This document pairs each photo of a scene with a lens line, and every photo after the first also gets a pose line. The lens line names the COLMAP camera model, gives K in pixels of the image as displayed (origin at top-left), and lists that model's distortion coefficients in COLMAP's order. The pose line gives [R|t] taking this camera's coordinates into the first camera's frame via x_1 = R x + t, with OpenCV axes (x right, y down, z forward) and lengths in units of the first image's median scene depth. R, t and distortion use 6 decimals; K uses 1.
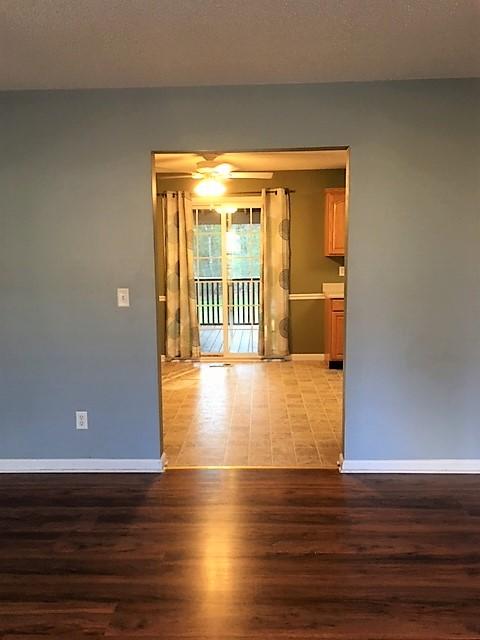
lens RADIAL K [[542.6, 0, 240.0], [0, 542.6, 320.0], [0, 0, 1]] dist [0.077704, -0.110897]
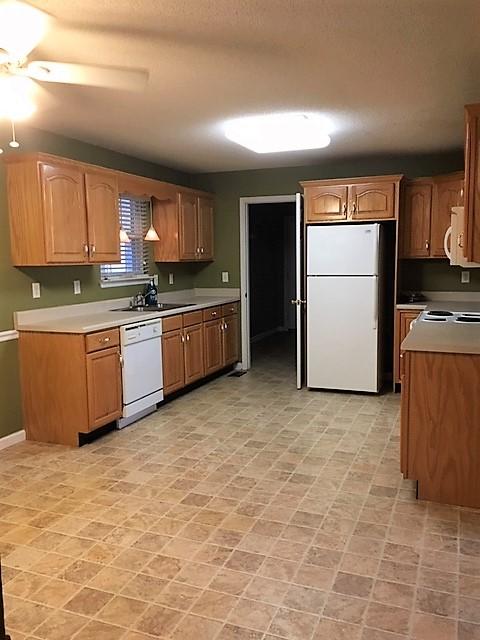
lens RADIAL K [[542.6, 0, 240.0], [0, 542.6, 320.0], [0, 0, 1]] dist [0.077704, -0.110897]
pose [[0.337508, -0.099414, 0.936058, -0.517337], [0.124999, 0.990334, 0.060108, -0.094747], [-0.932986, 0.096719, 0.346673, 0.828710]]
